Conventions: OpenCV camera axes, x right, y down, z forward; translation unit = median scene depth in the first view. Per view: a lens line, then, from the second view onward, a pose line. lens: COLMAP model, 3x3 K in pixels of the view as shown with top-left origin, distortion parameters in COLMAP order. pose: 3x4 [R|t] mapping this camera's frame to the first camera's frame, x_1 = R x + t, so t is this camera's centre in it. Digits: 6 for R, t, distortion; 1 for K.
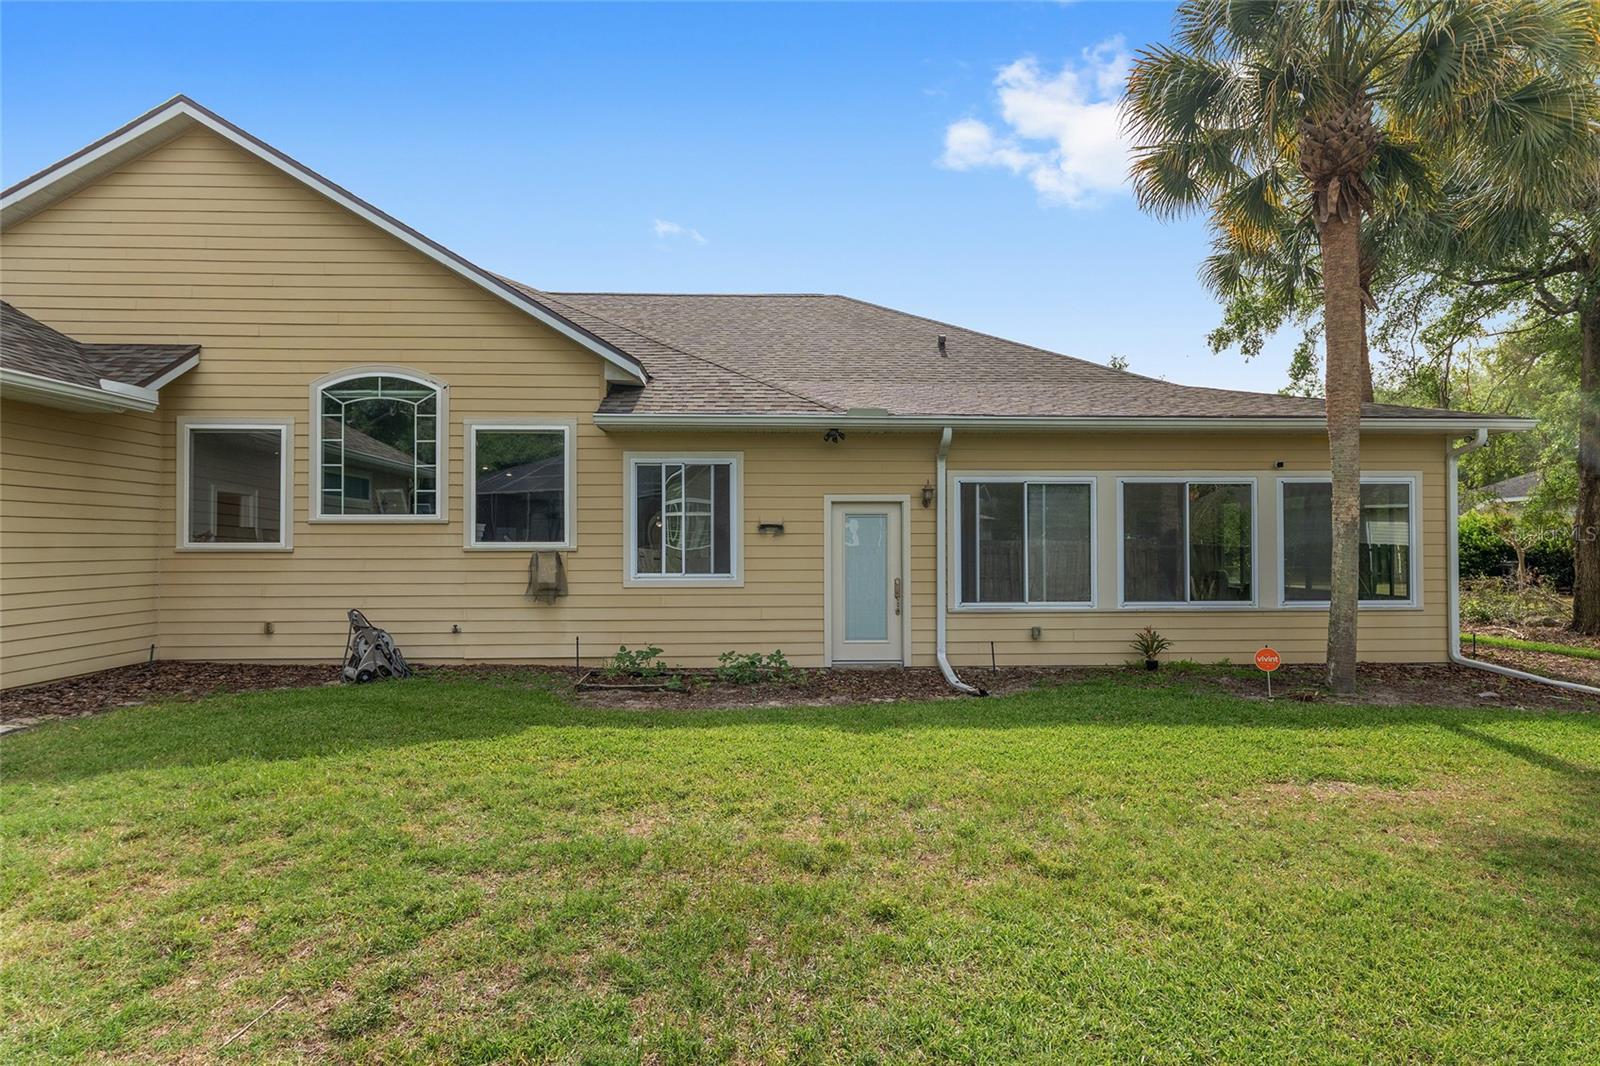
lens RADIAL K [[871.2, 0, 801.0], [0, 871.2, 540.8], [0, 0, 1]] dist [0.007154, 0.000367]
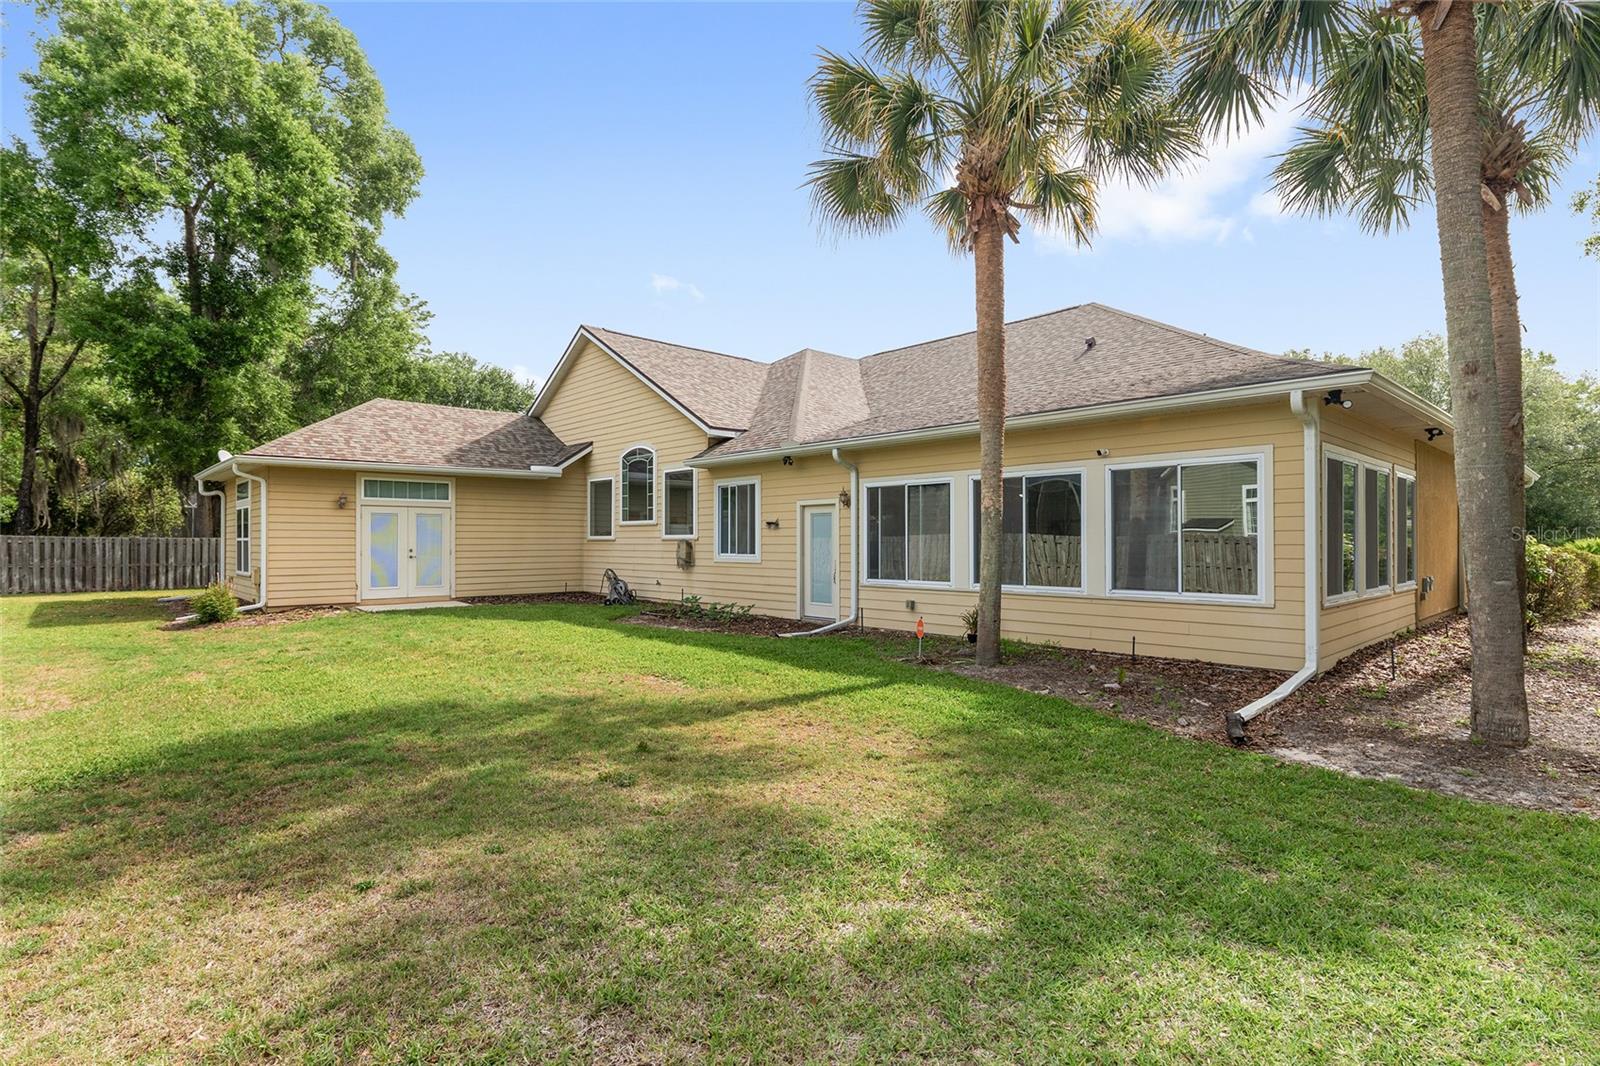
lens RADIAL K [[792.1, 0, 802.9], [0, 792.1, 535.0], [0, 0, 1]] dist [0.002881, -0.002791]
pose [[0.650964, -0.006209, -0.759083, 1.042772], [0.009211, 0.999958, -0.000280, 0.004581], [0.759053, -0.006810, 0.650993, 0.147857]]
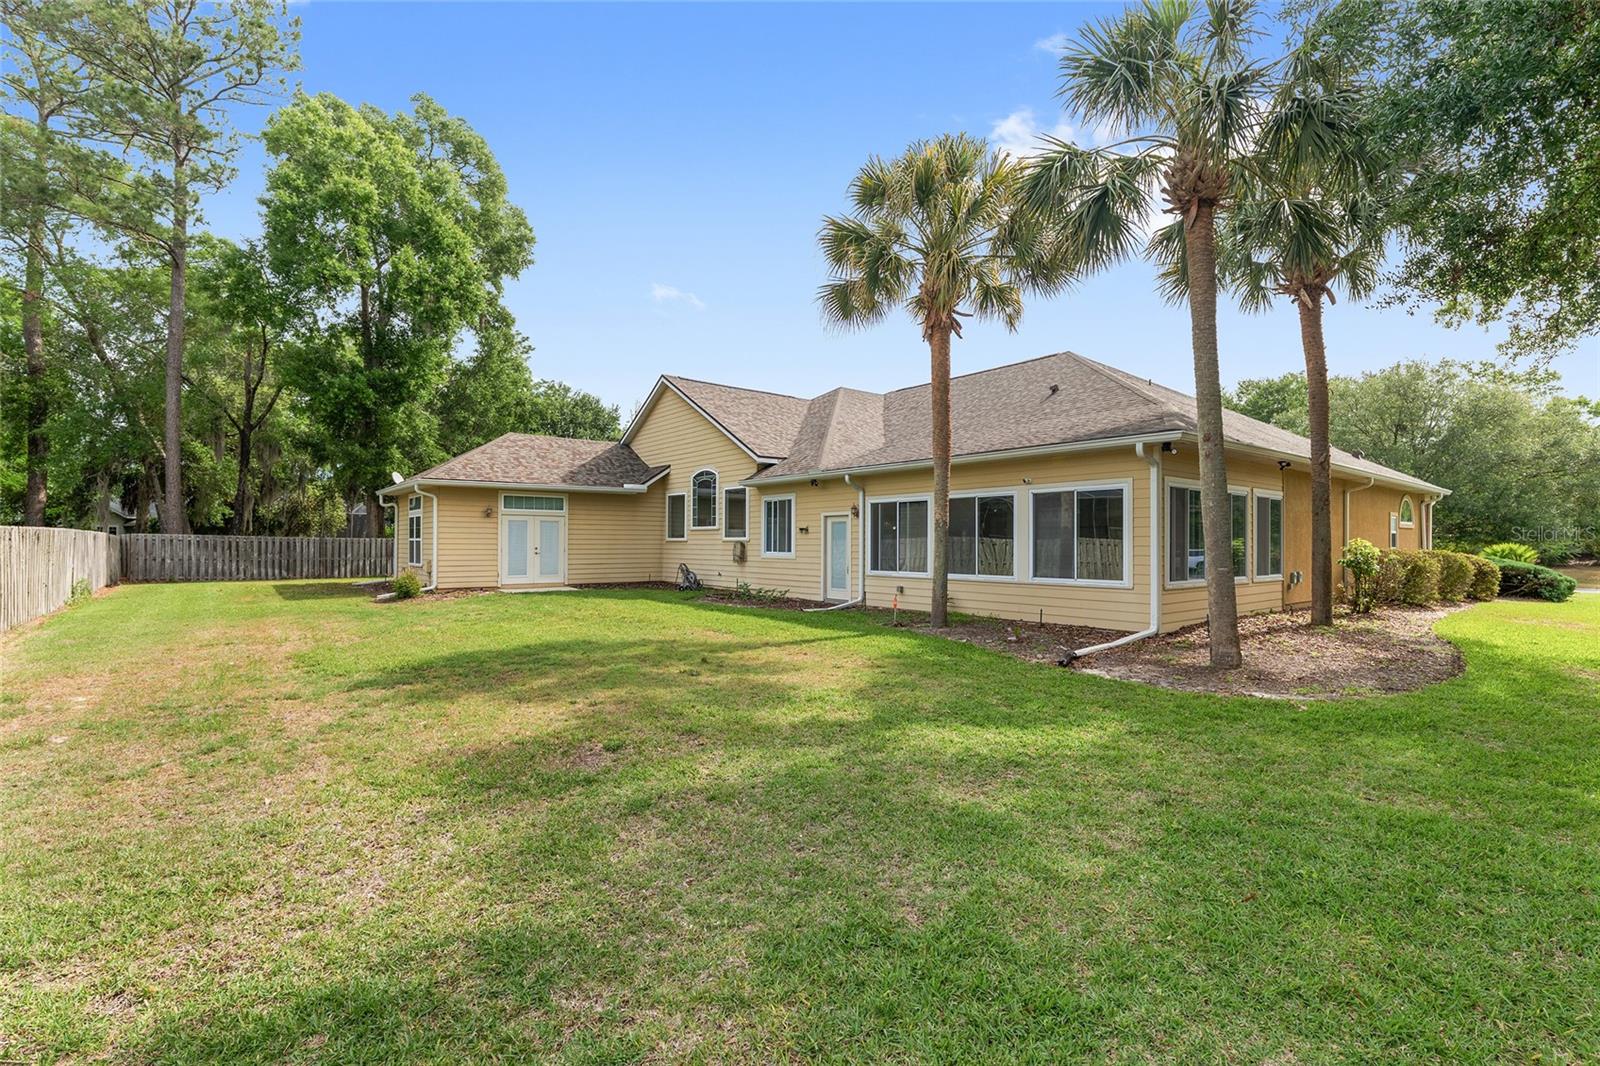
lens RADIAL K [[735.9, 0, 802.1], [0, 735.9, 536.7], [0, 0, 1]] dist [-0.002882, 0.000249]
pose [[0.591578, -0.004882, -0.806233, 1.333732], [0.004979, 0.999985, -0.002402, 0.005151], [0.806233, -0.002594, 0.591593, -0.006798]]
